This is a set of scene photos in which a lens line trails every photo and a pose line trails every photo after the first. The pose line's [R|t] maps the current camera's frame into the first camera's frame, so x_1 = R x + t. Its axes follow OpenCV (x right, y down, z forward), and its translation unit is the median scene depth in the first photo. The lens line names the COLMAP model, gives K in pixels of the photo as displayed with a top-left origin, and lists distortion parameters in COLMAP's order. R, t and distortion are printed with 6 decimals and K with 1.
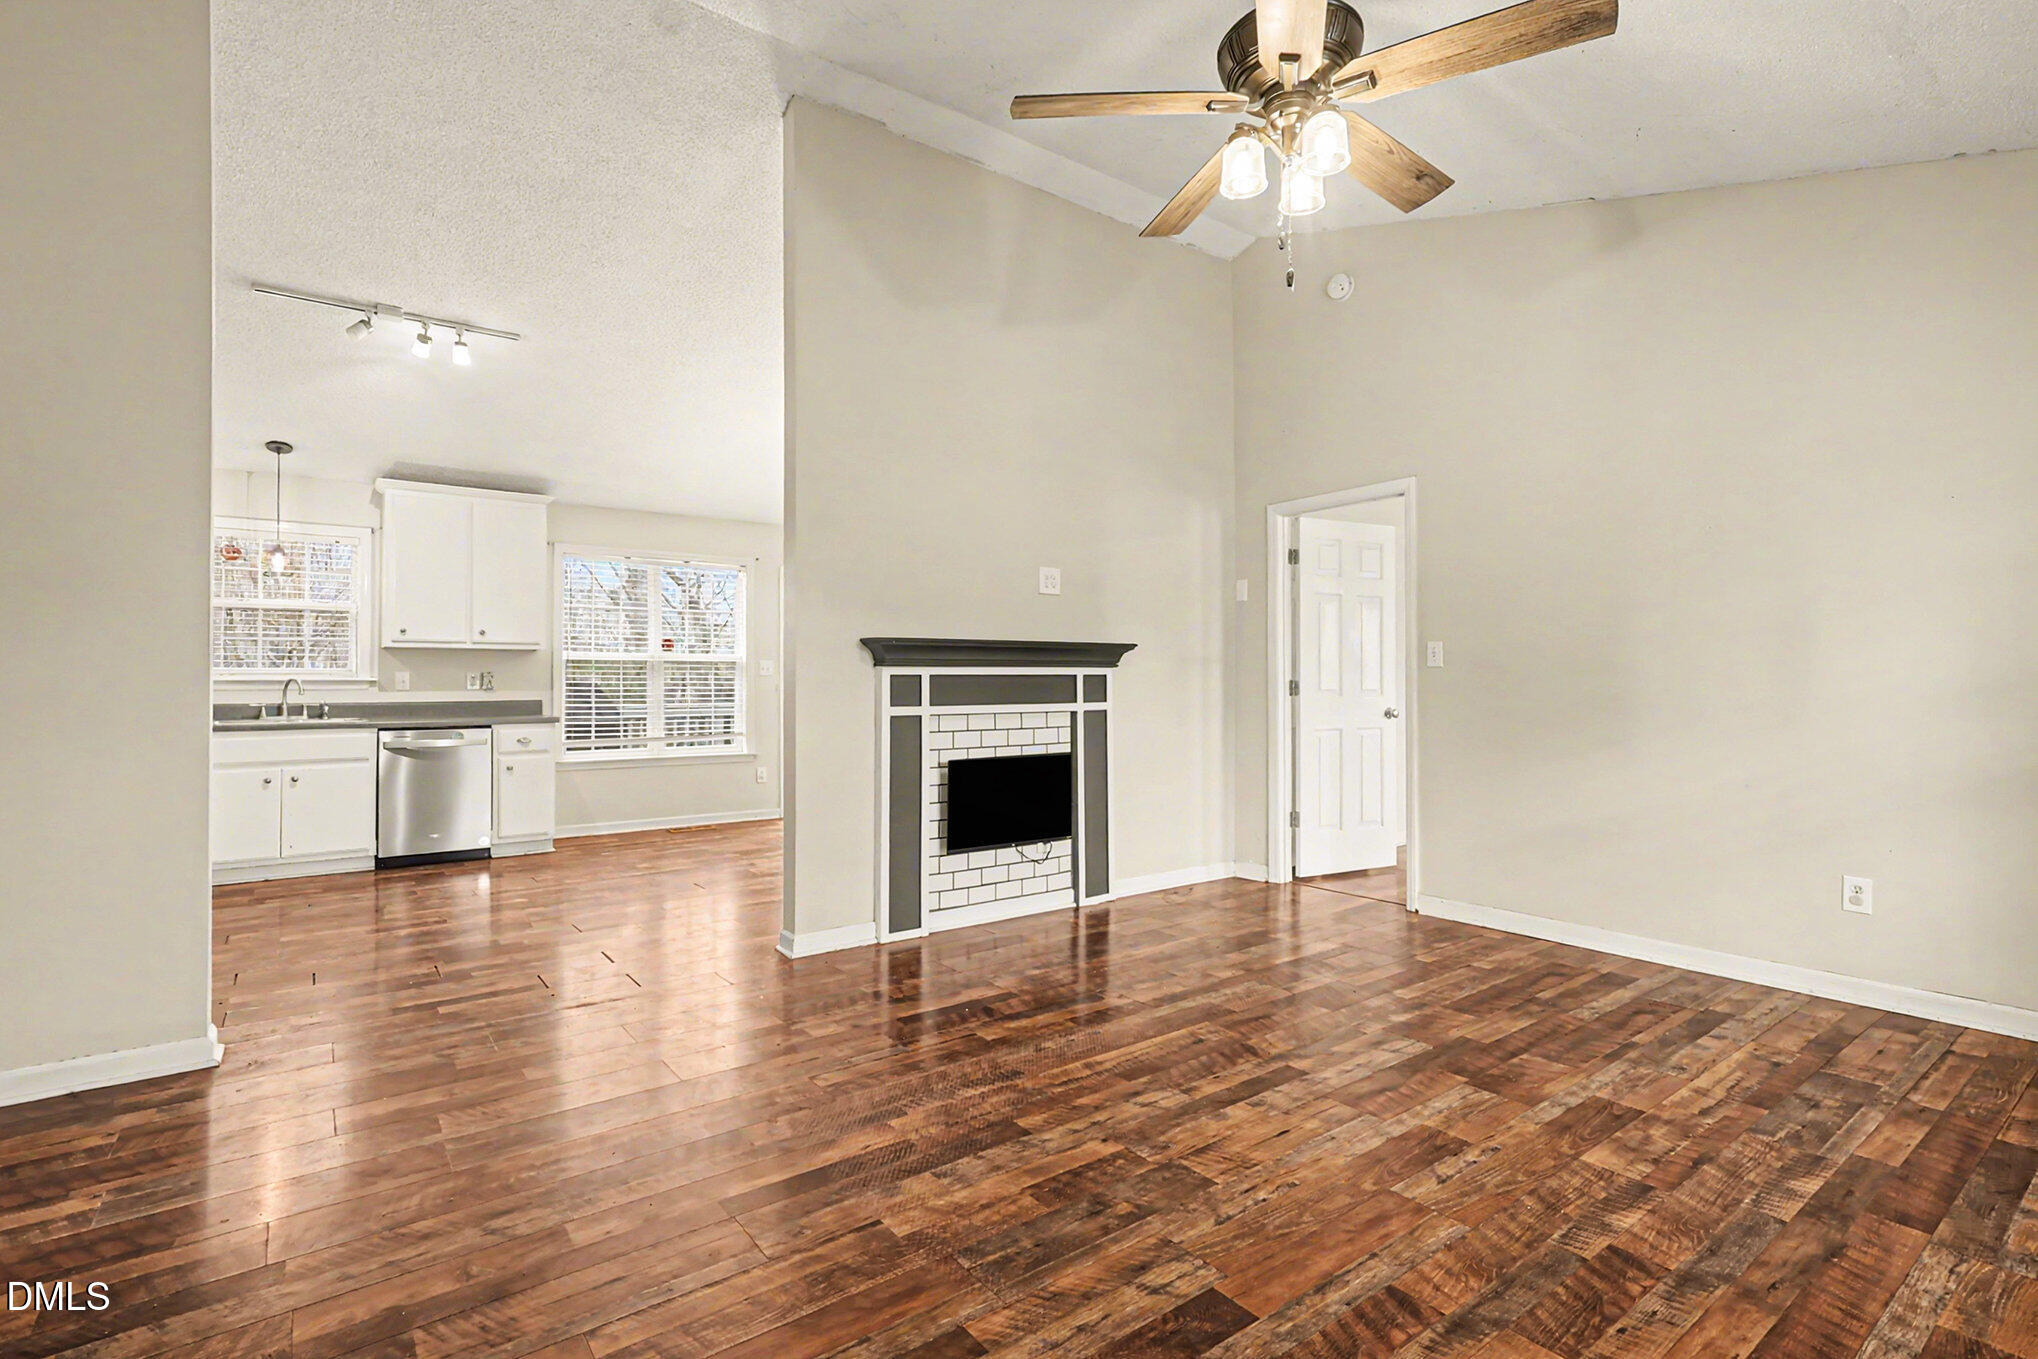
lens RADIAL K [[950.2, 0, 1008.8], [0, 950.2, 677.8], [0, 0, 1]] dist [-0.001494, 0.001416]
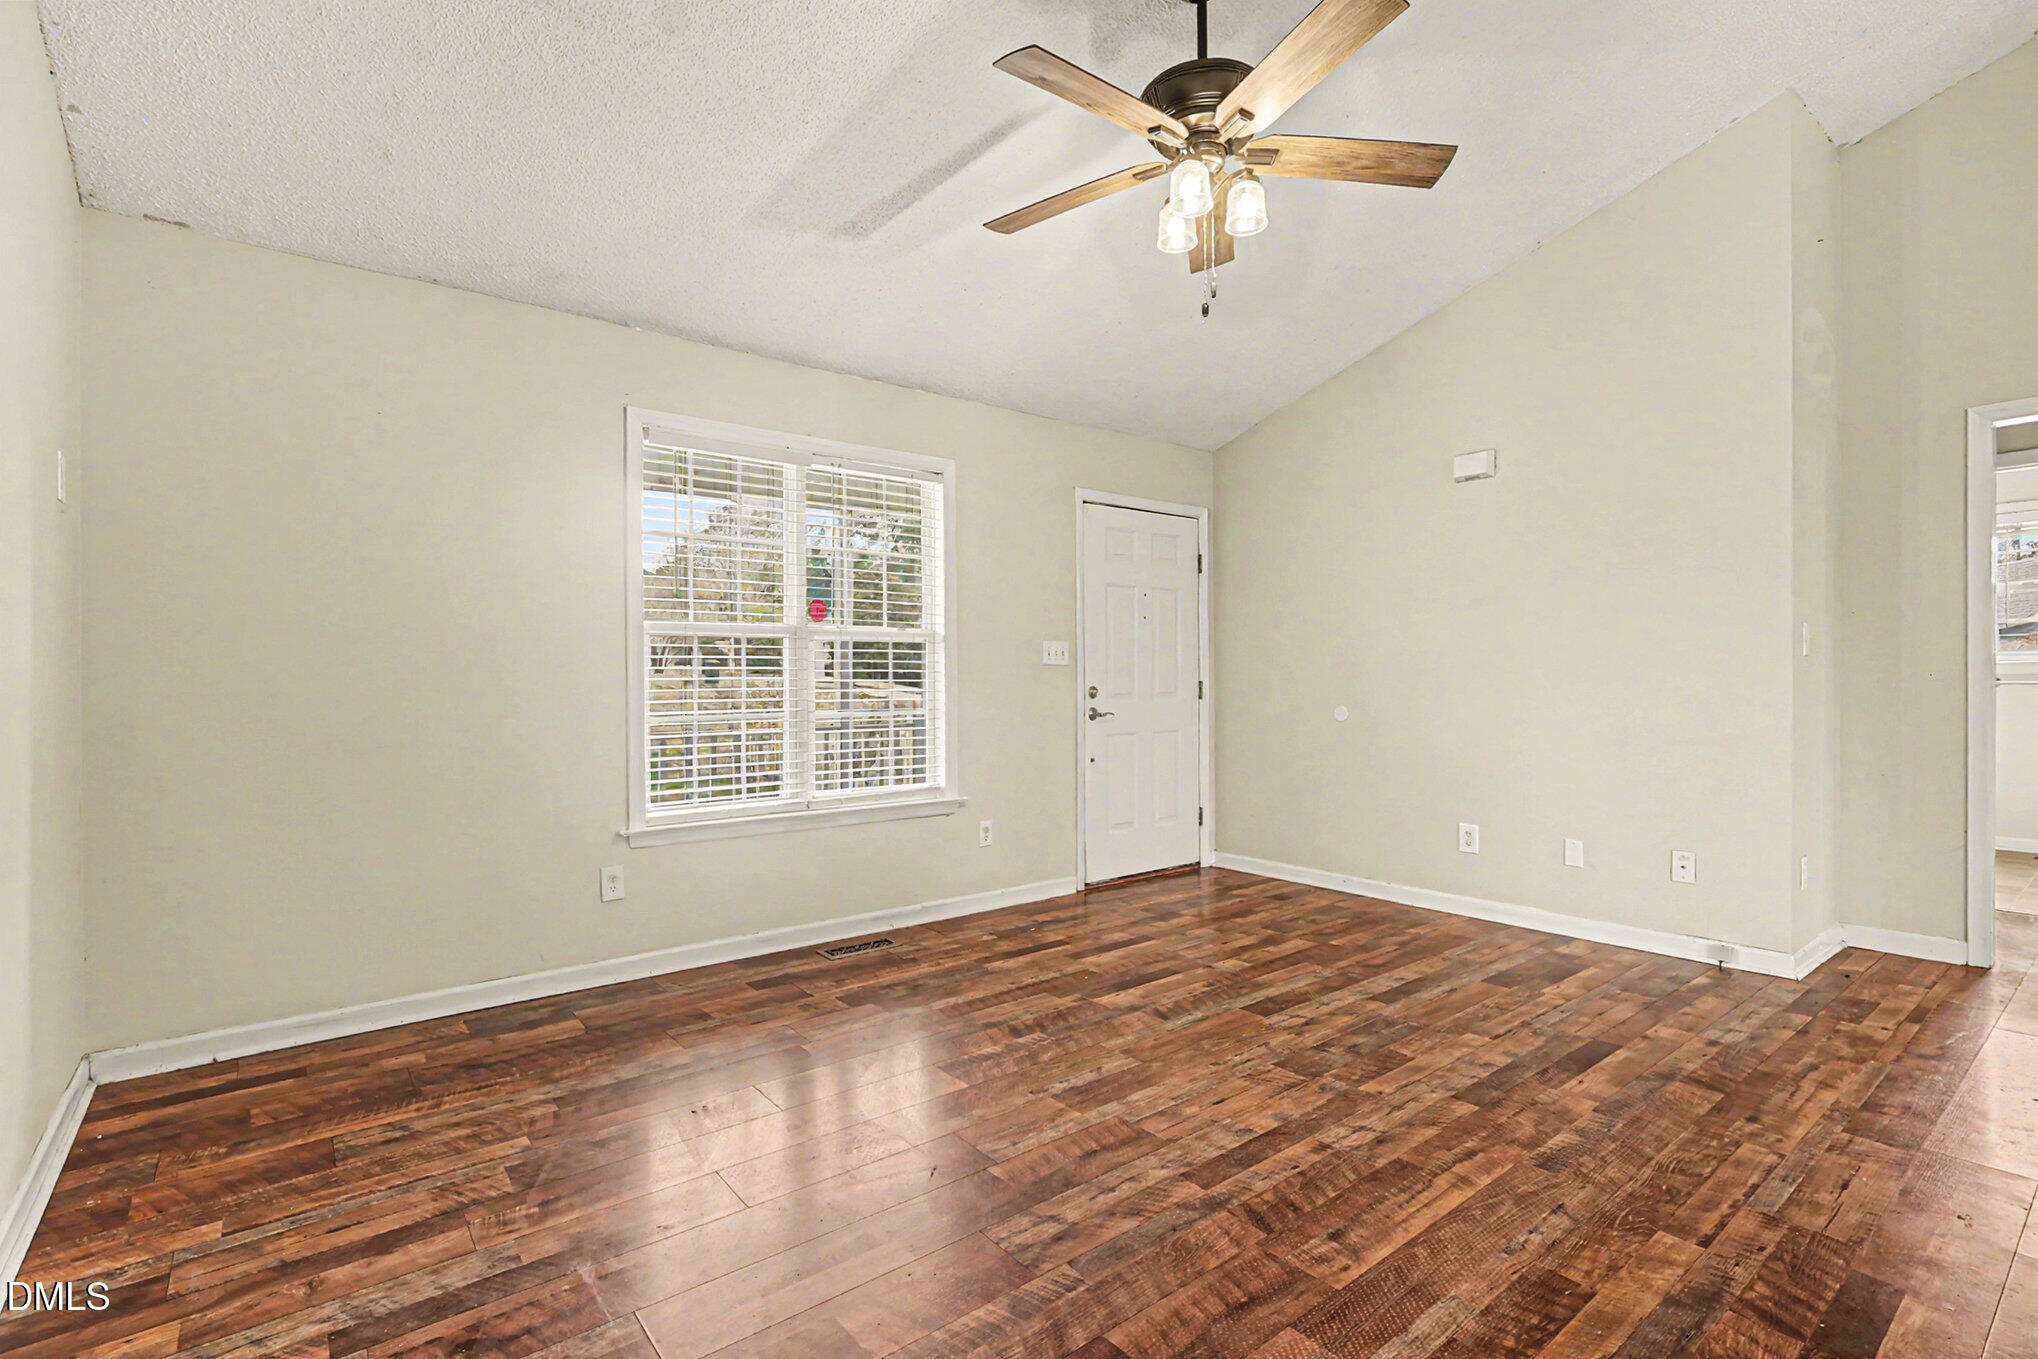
lens RADIAL K [[950.2, 0, 1018.1], [0, 950.2, 697.7], [0, 0, 1]] dist [-0.001494, 0.001416]
pose [[-0.999177, 0.009300, -0.039476, 0.494740], [0.008673, 0.999834, 0.016016, 0.006604], [0.039619, 0.015660, -0.999092, 1.838726]]
